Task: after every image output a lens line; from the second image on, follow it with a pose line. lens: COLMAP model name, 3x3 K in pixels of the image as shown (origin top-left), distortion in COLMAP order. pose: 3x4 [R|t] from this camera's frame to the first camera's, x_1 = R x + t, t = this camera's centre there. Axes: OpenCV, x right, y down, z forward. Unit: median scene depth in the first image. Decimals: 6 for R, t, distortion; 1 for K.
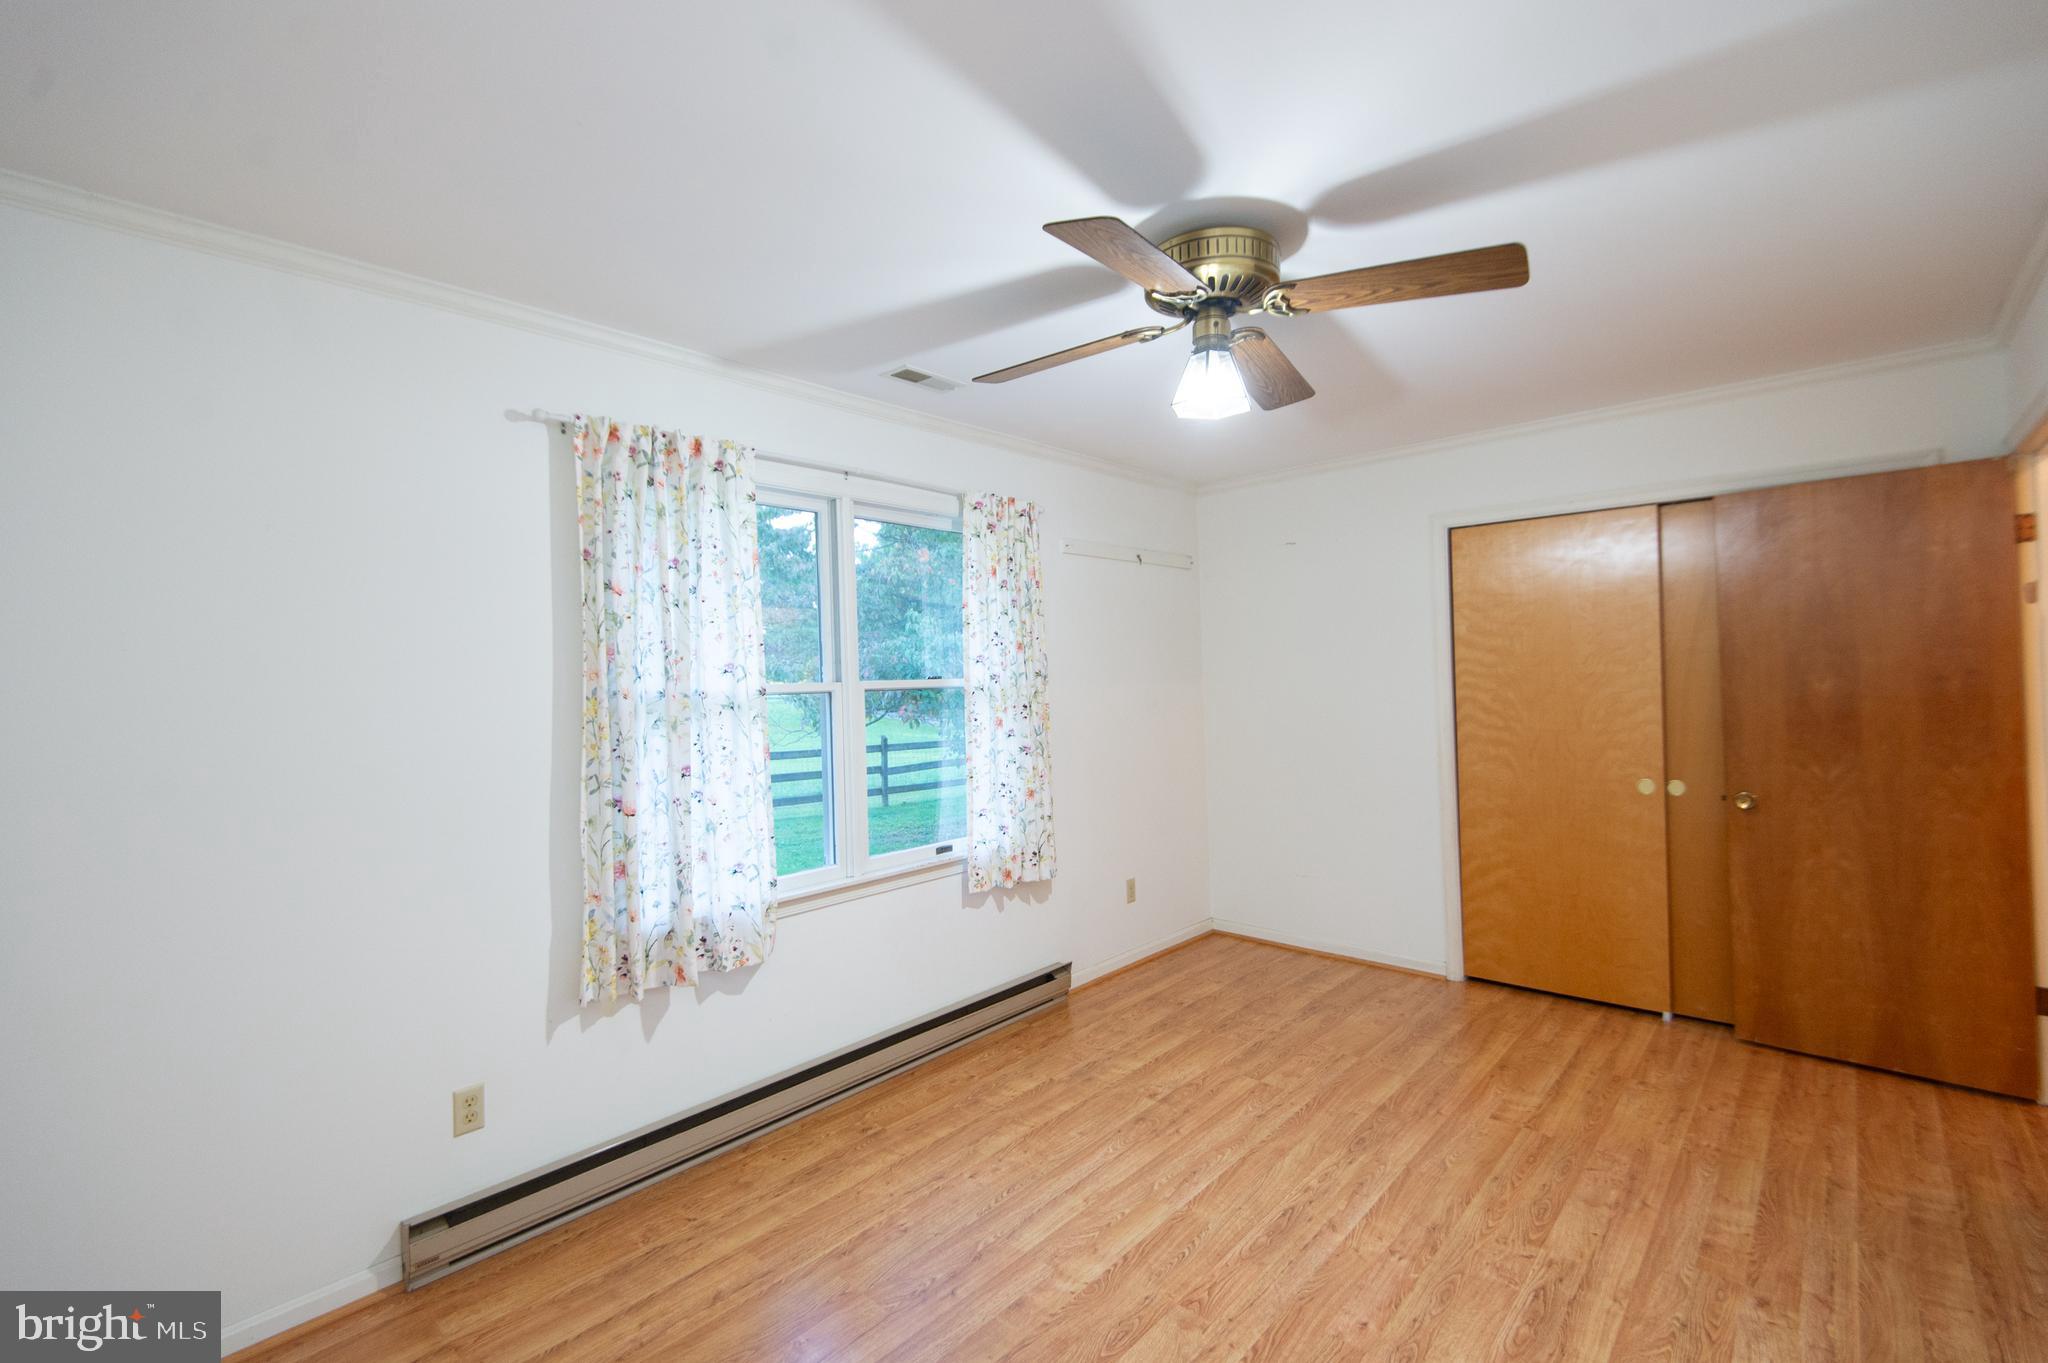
lens RADIAL K [[891.6, 0, 1024.6], [0, 891.6, 675.1], [0, 0, 1]] dist [0.033783, -0.022276]
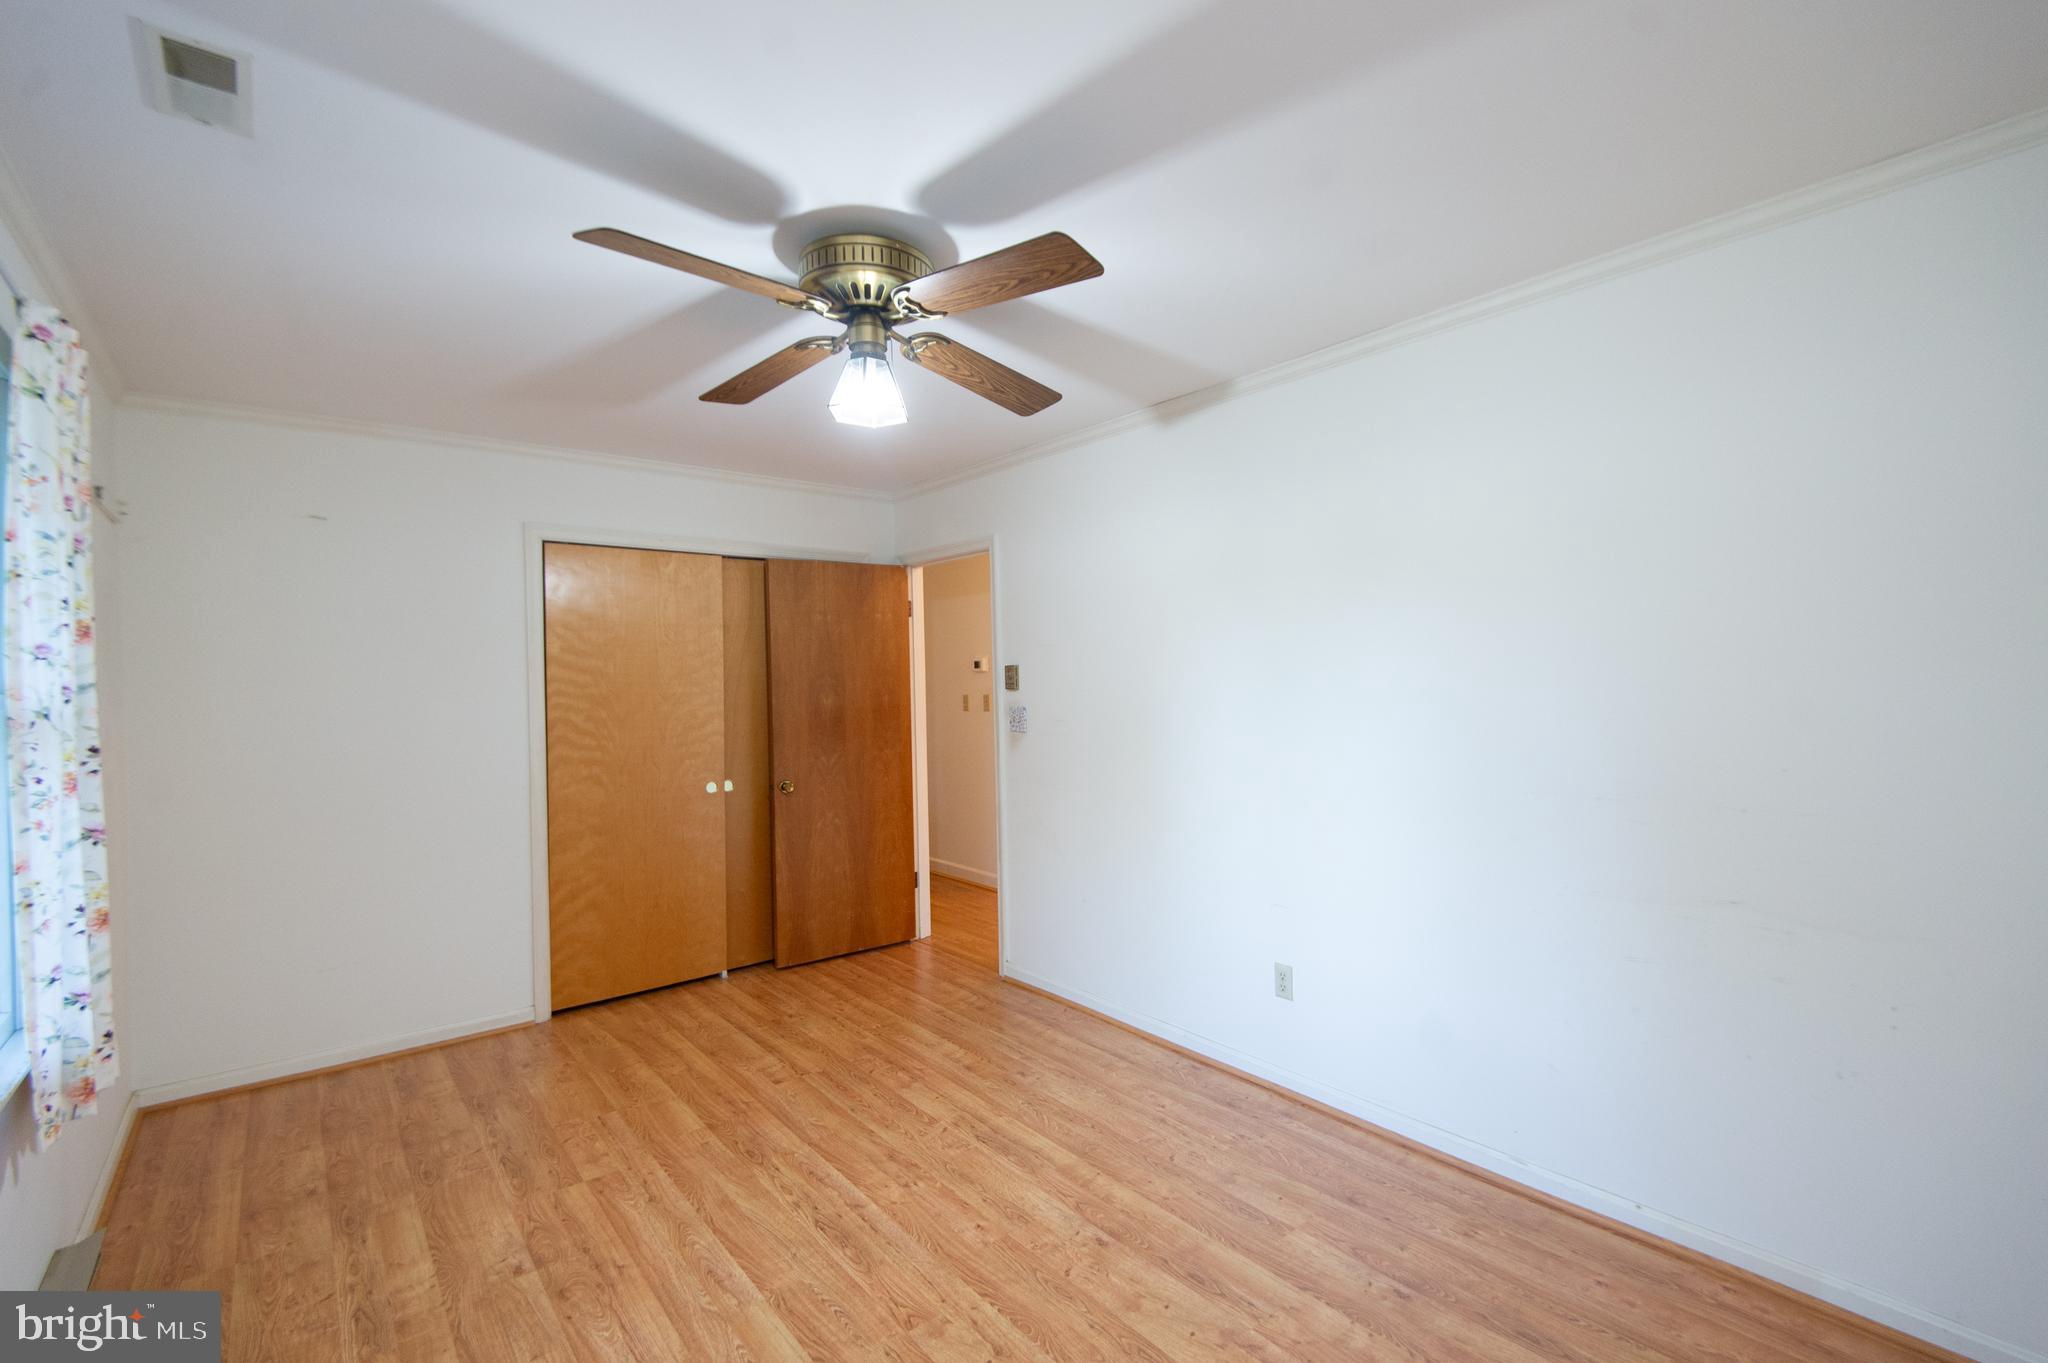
lens RADIAL K [[910.1, 0, 1011.1], [0, 910.1, 674.3], [0, 0, 1]] dist [0.017141, -0.010339]
pose [[0.152817, 0.028416, 0.987846, -0.547622], [0.012665, 0.999448, -0.030709, 0.018053], [-0.988173, 0.017204, 0.152372, 0.499864]]
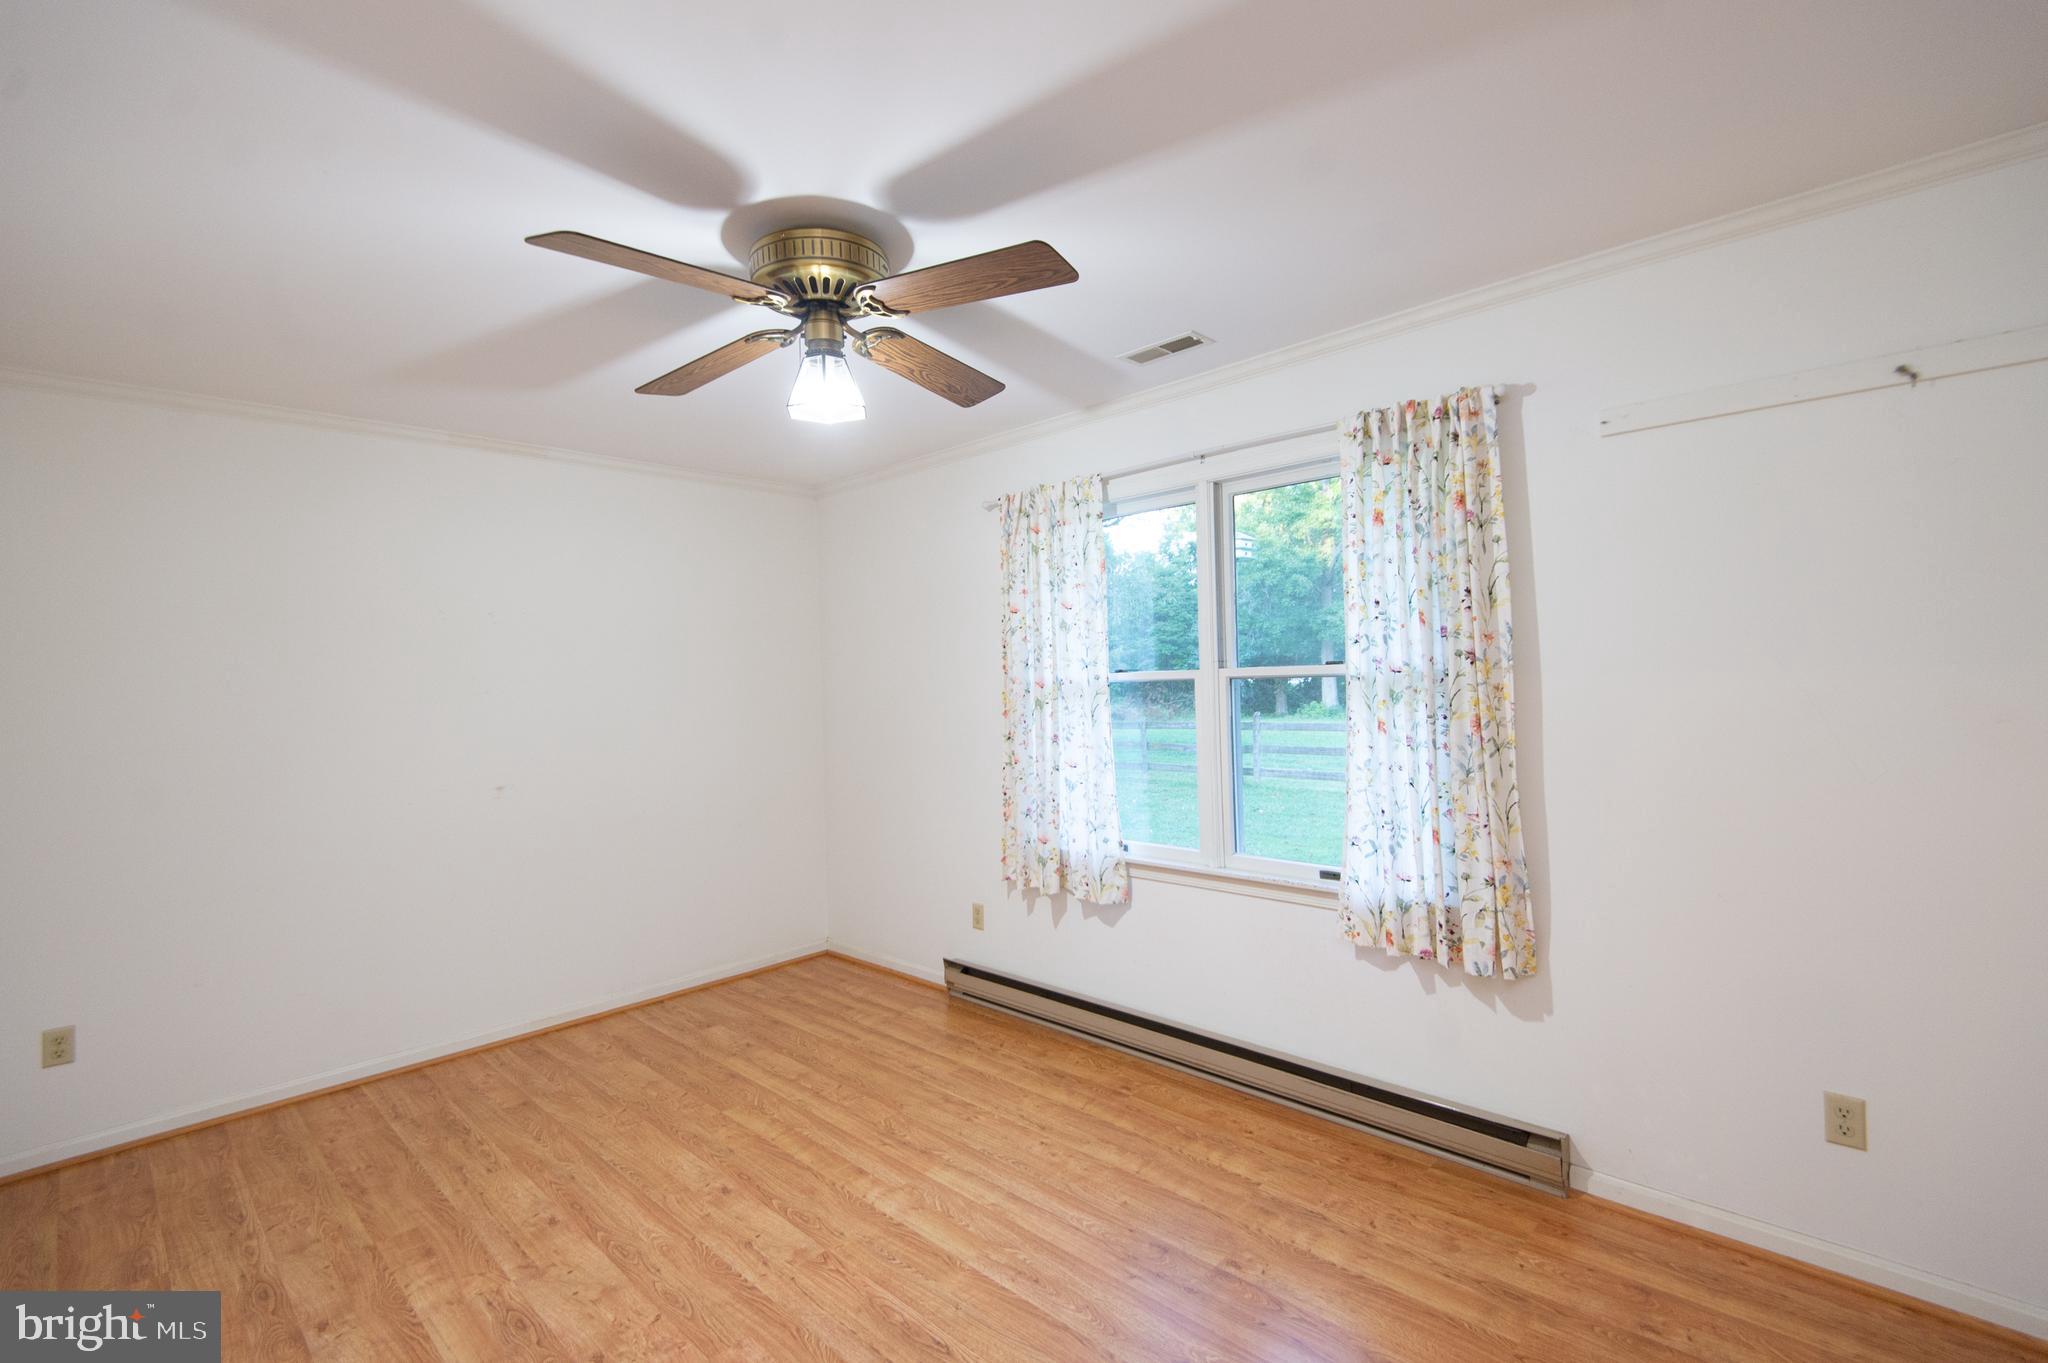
lens RADIAL K [[898.8, 0, 1020.0], [0, 898.8, 673.9], [0, 0, 1]] dist [0.055749, -0.036575]
pose [[-0.015271, 0.023900, -0.999598, 0.873964], [0.035759, 0.999088, 0.023341, -0.020184], [0.999244, -0.035388, -0.016112, 0.878357]]
